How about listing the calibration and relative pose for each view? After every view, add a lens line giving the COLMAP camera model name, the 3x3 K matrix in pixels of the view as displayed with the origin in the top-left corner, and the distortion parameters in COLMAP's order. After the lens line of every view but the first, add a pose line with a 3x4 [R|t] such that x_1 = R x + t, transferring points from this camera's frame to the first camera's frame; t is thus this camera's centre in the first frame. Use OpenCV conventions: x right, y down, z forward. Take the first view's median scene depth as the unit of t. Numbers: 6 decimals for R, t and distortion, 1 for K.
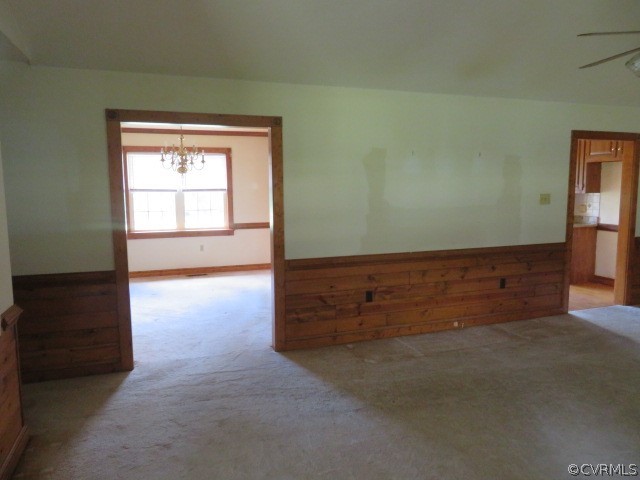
lens RADIAL K [[458.5, 0, 318.3], [0, 458.5, 236.8], [0, 0, 1]] dist [-0.012773, 0.001116]
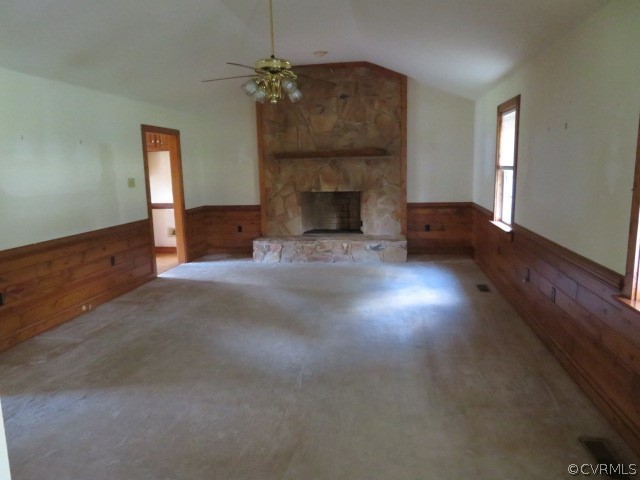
lens RADIAL K [[458.5, 0, 320.9], [0, 458.5, 239.2], [0, 0, 1]] dist [-0.012773, 0.001116]
pose [[0.476031, -0.140122, 0.868194, -0.319245], [0.114831, 0.988677, 0.096605, 0.001537], [-0.871899, 0.053709, 0.486731, 0.032333]]
